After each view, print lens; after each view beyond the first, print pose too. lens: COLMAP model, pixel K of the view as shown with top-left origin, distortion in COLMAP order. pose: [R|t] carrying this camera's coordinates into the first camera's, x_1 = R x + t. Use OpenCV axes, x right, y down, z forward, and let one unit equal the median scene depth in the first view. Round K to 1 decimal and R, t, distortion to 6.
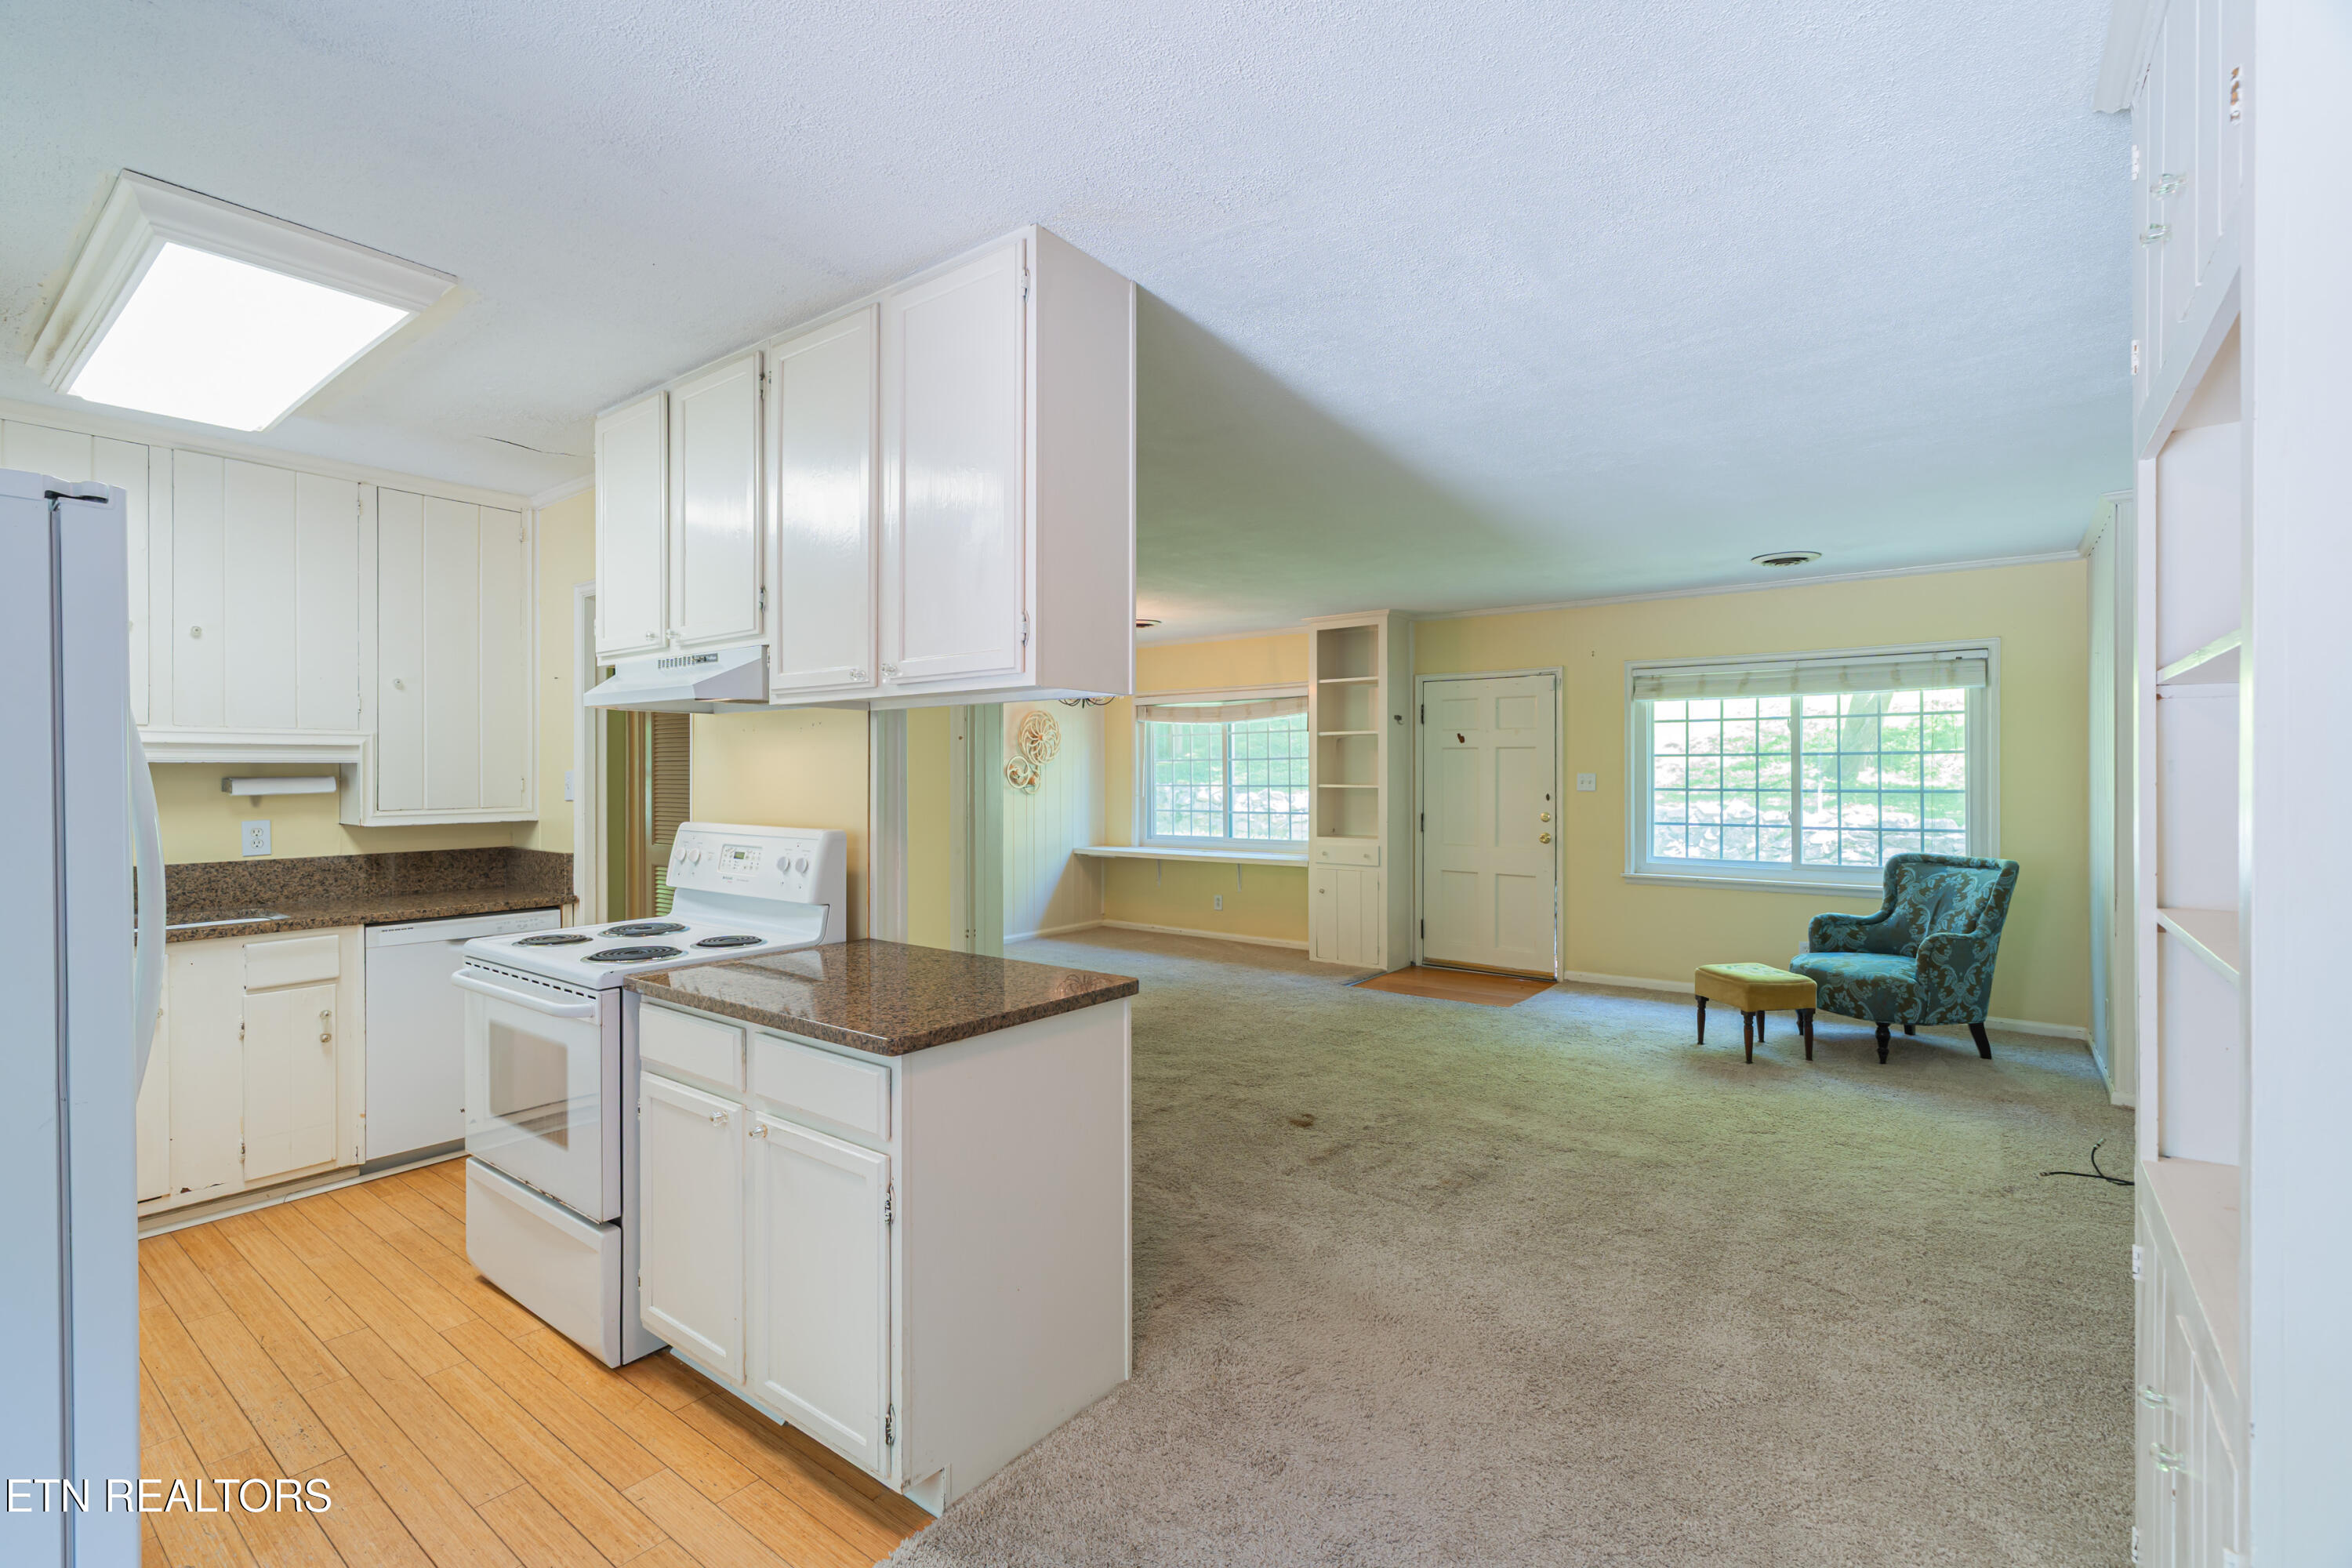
lens RADIAL K [[1058.5, 0, 1144.3], [0, 1058.5, 769.7], [0, 0, 1]] dist [-0.004922, 0.001671]
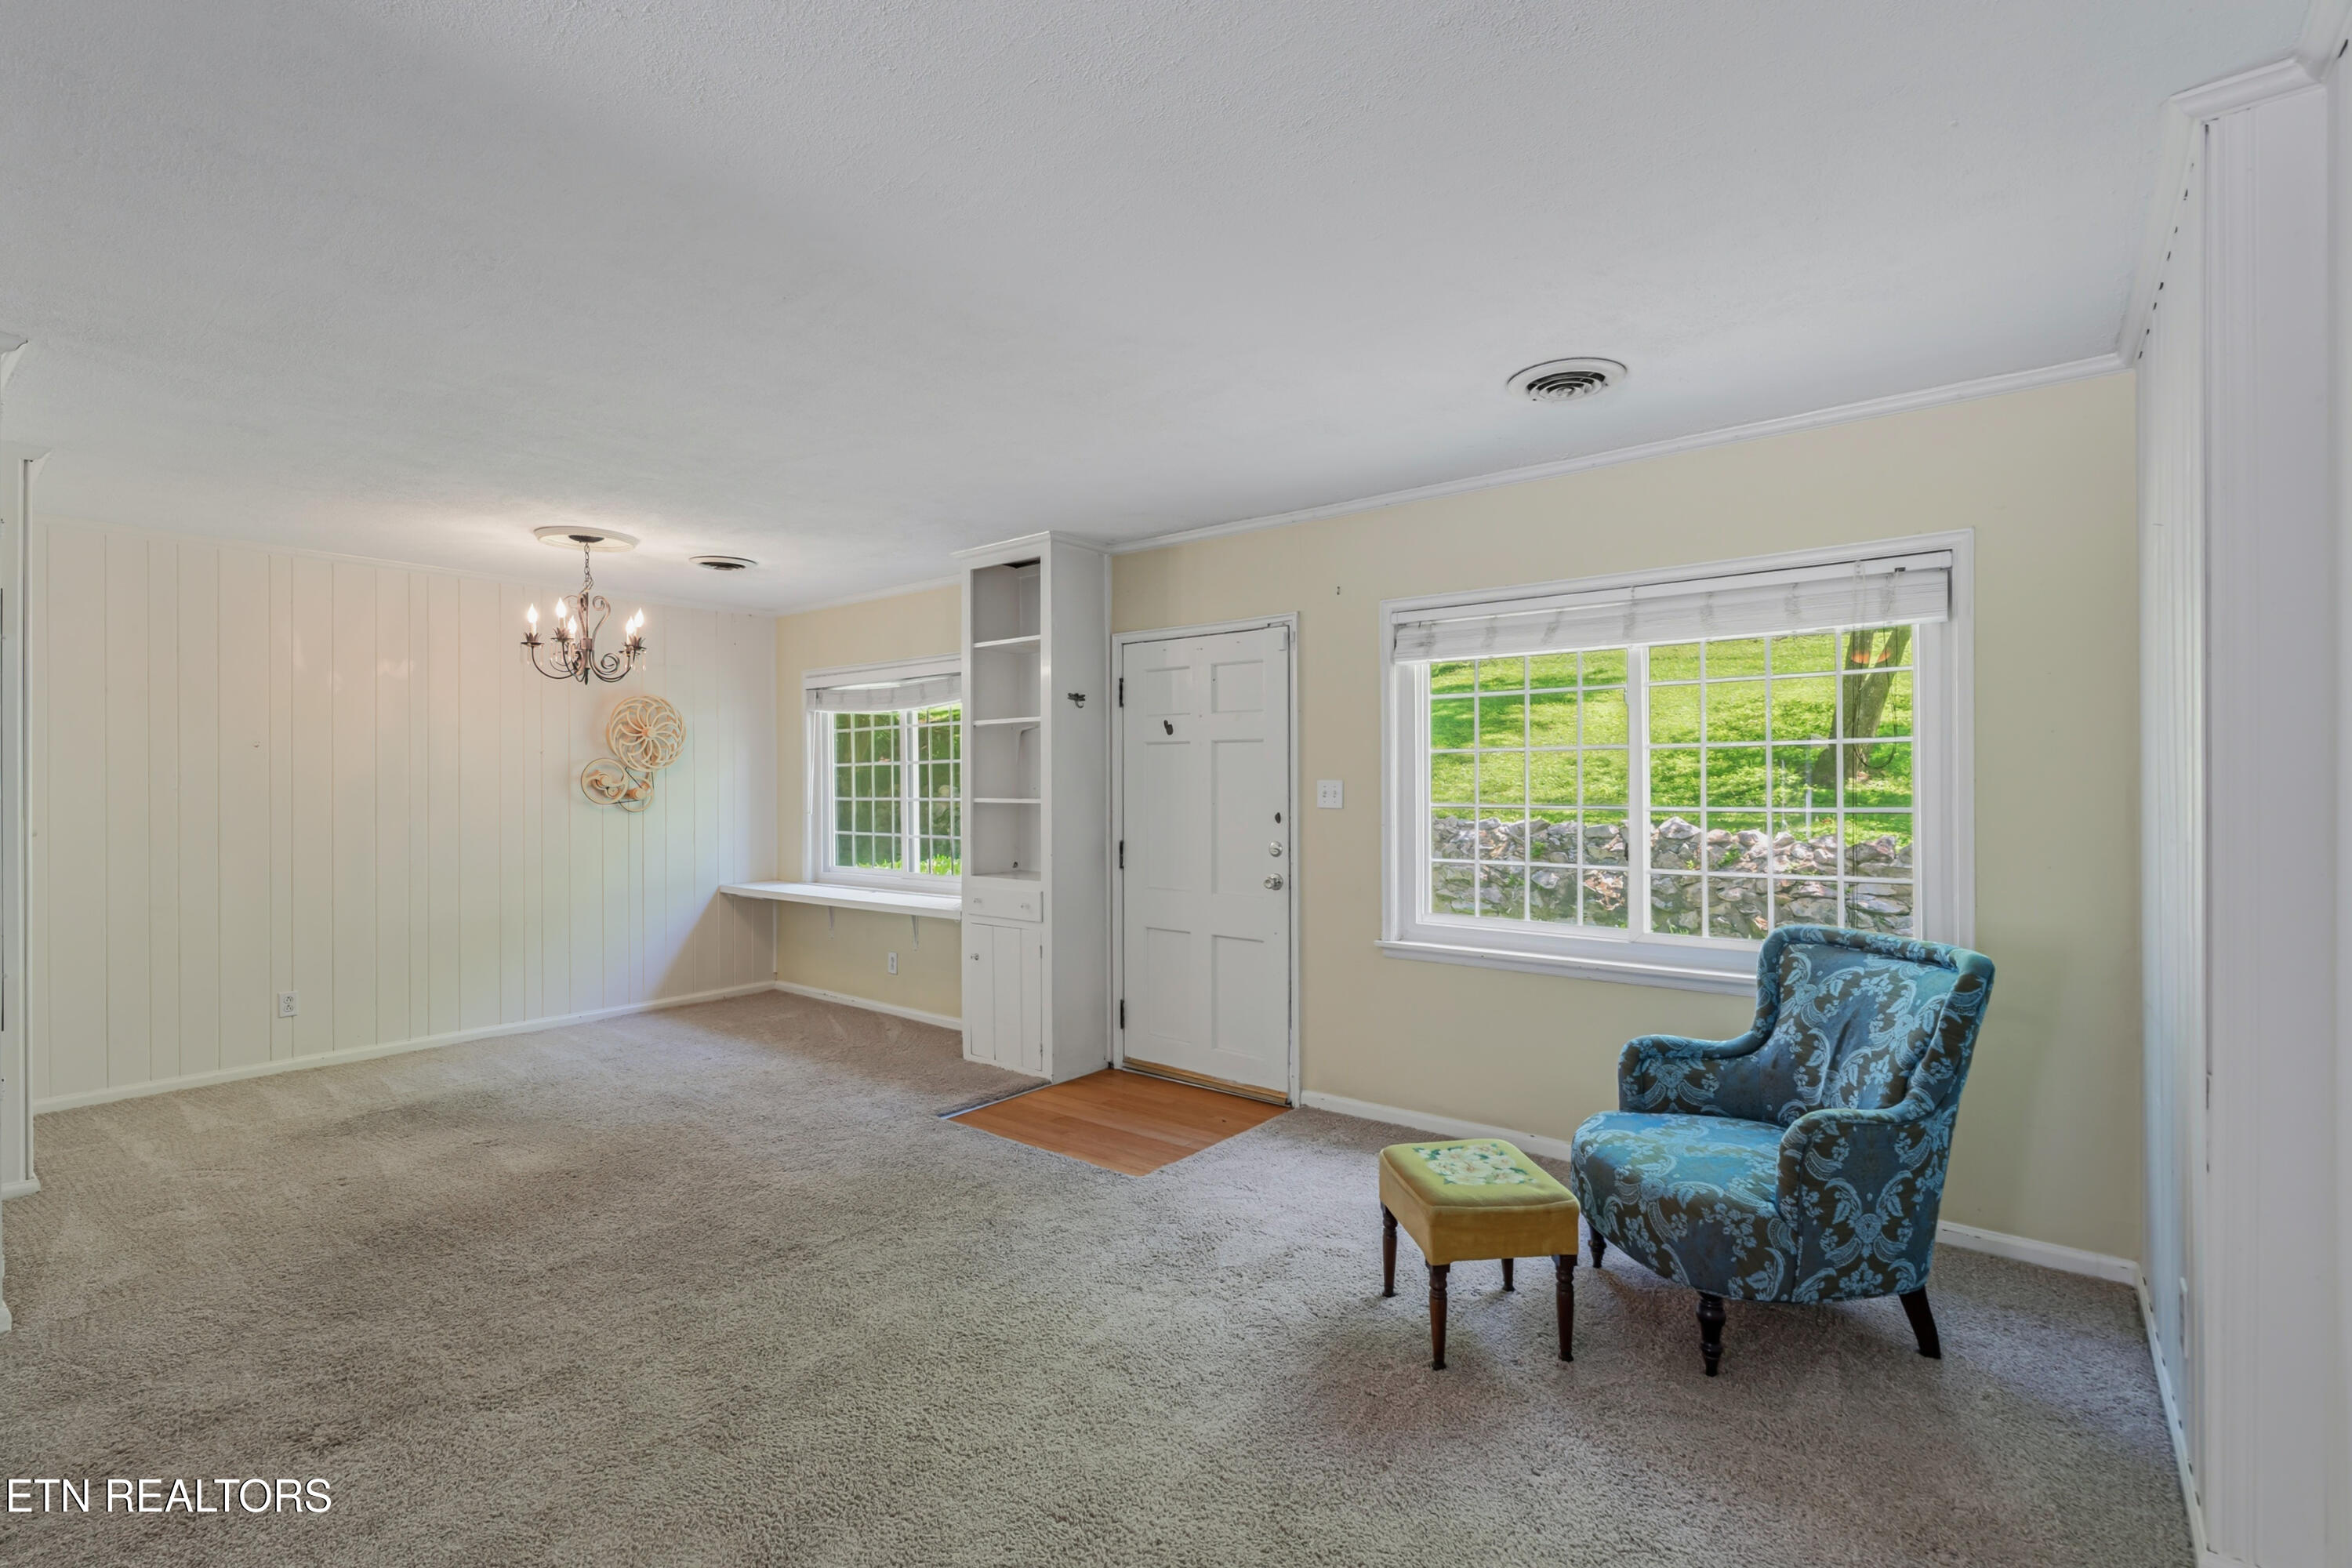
lens RADIAL K [[1058.5, 0, 1158.4], [0, 1058.5, 778.8], [0, 0, 1]] dist [-0.004922, 0.001671]
pose [[0.999849, -0.001098, -0.017369, 0.419496], [0.001072, 0.999998, -0.001530, 0.004267], [0.017370, 0.001511, 0.999848, 0.470855]]
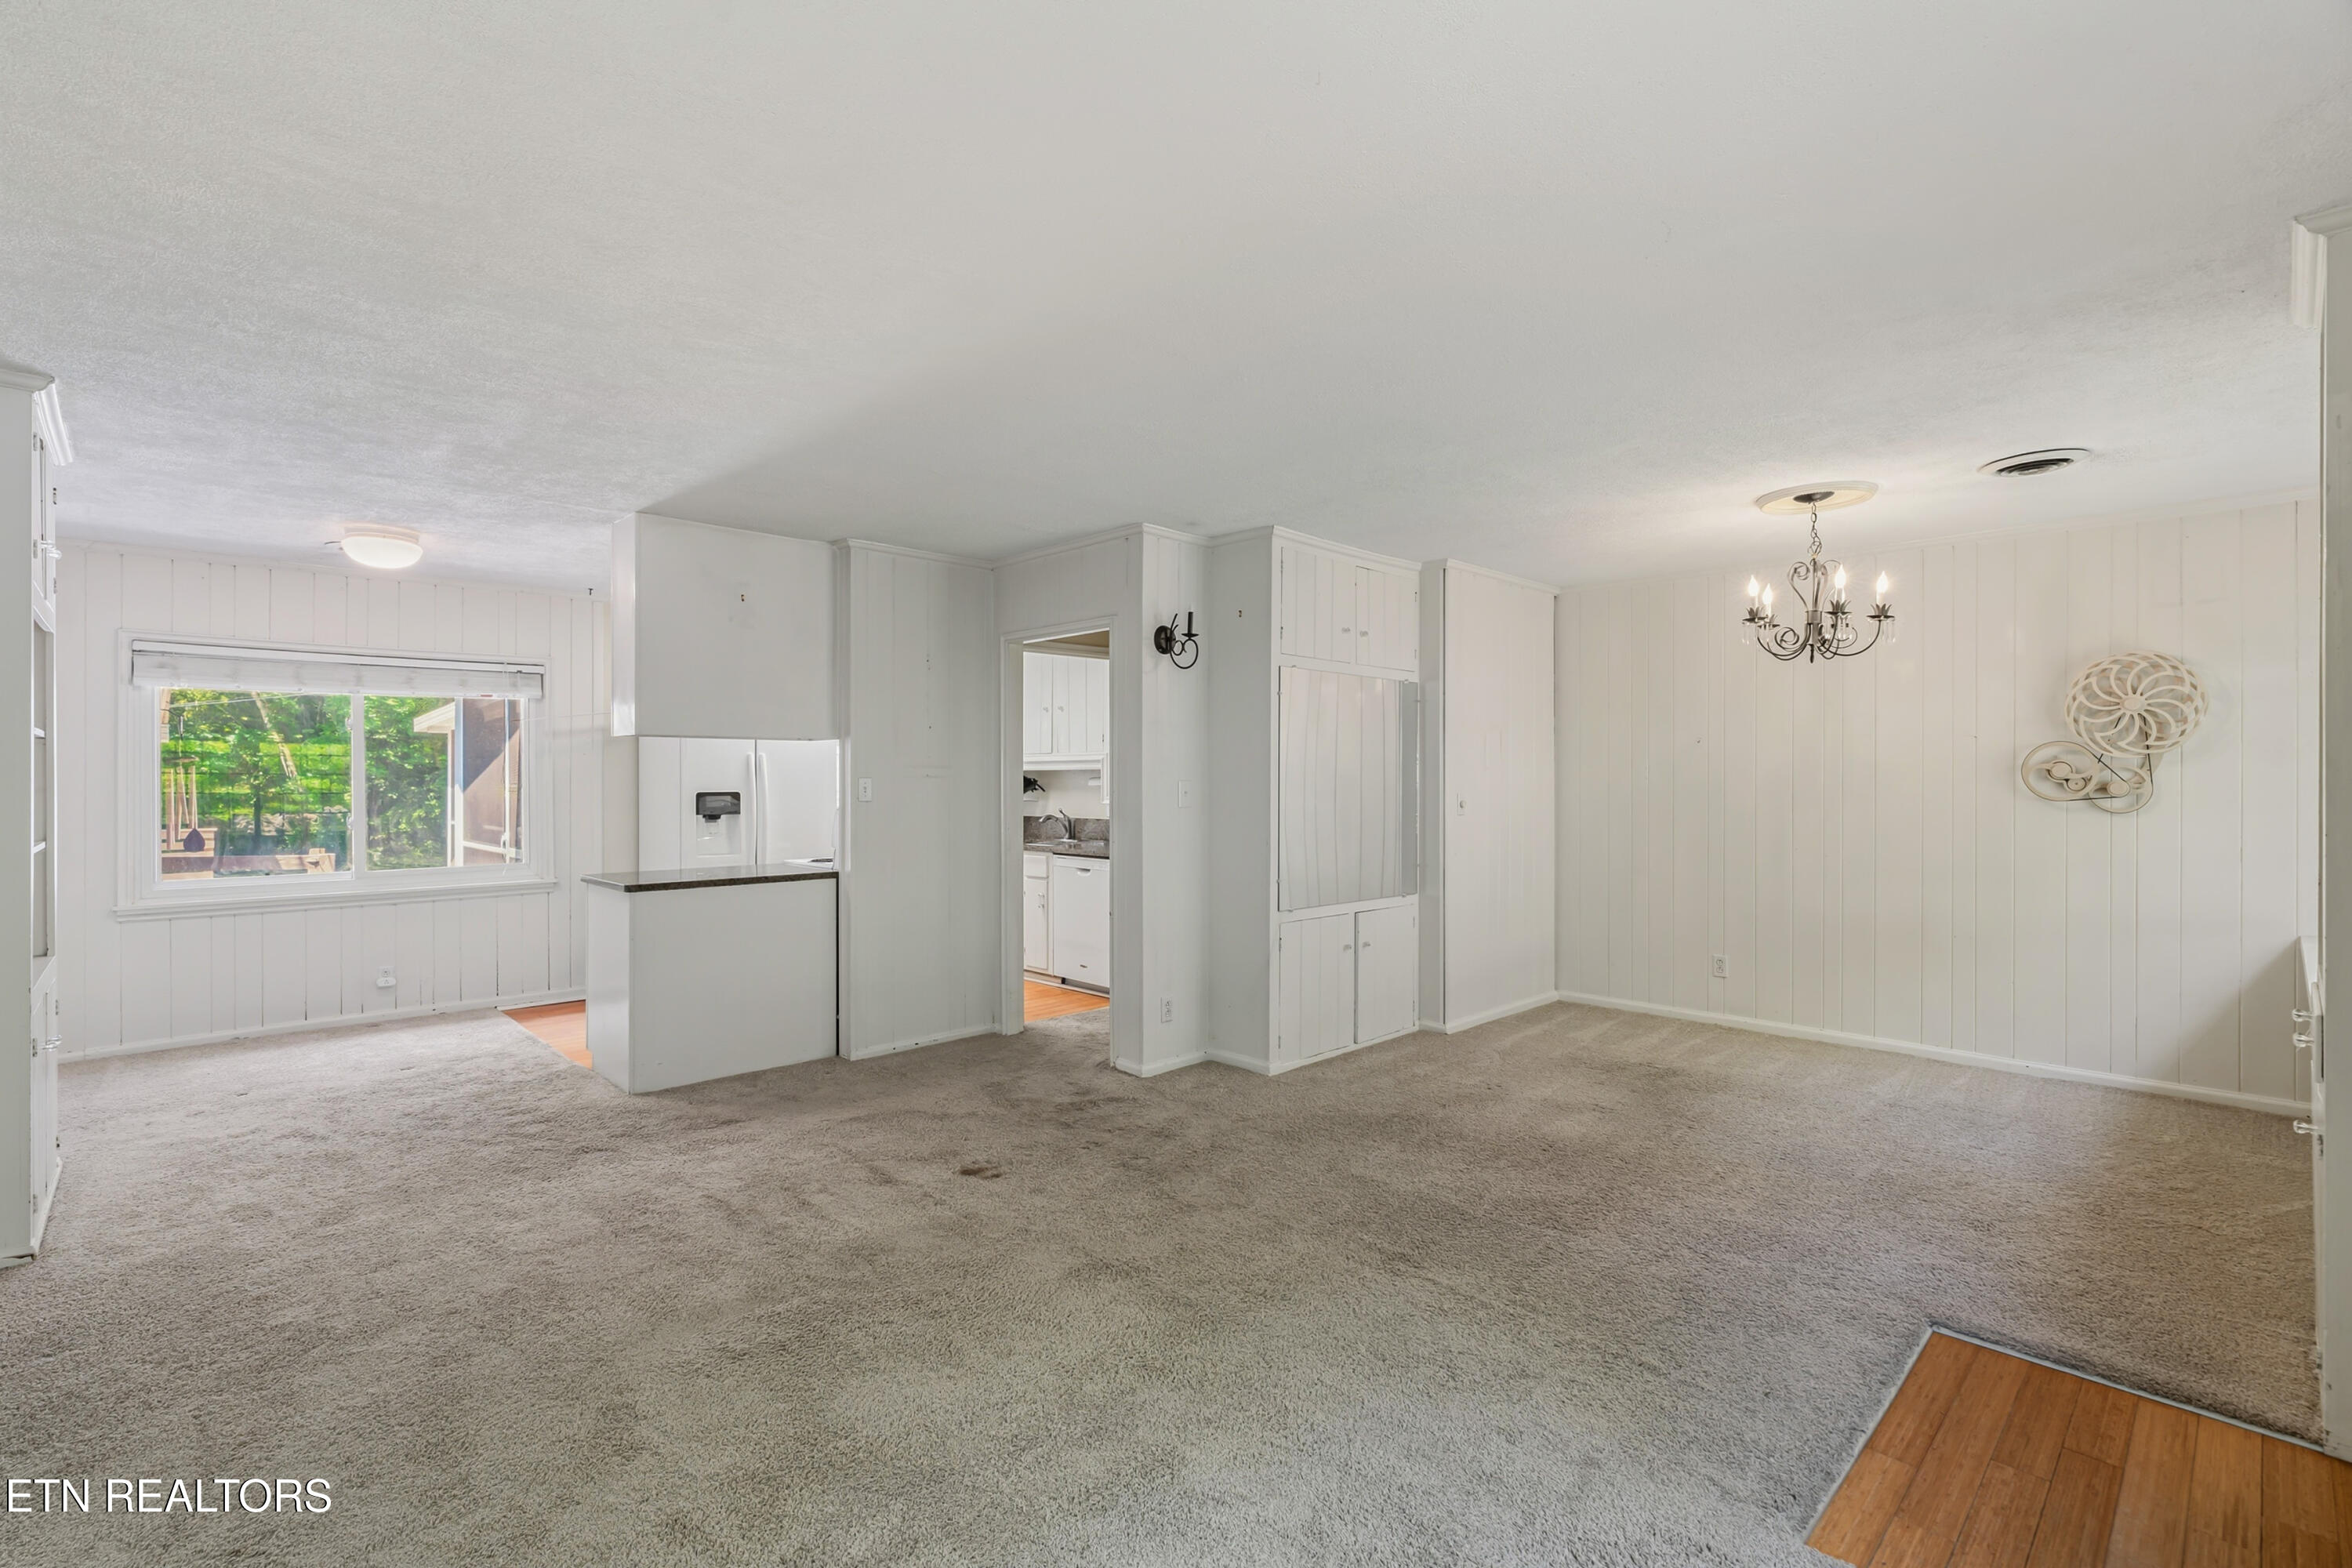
lens RADIAL K [[1058.5, 0, 1177.5], [0, 1058.5, 783.9], [0, 0, 1]] dist [-0.004922, 0.001671]
pose [[-0.131122, 0.011041, -0.991305, 0.759283], [0.003079, 0.999938, 0.010730, 0.004005], [0.991361, -0.001646, -0.131148, 0.982479]]
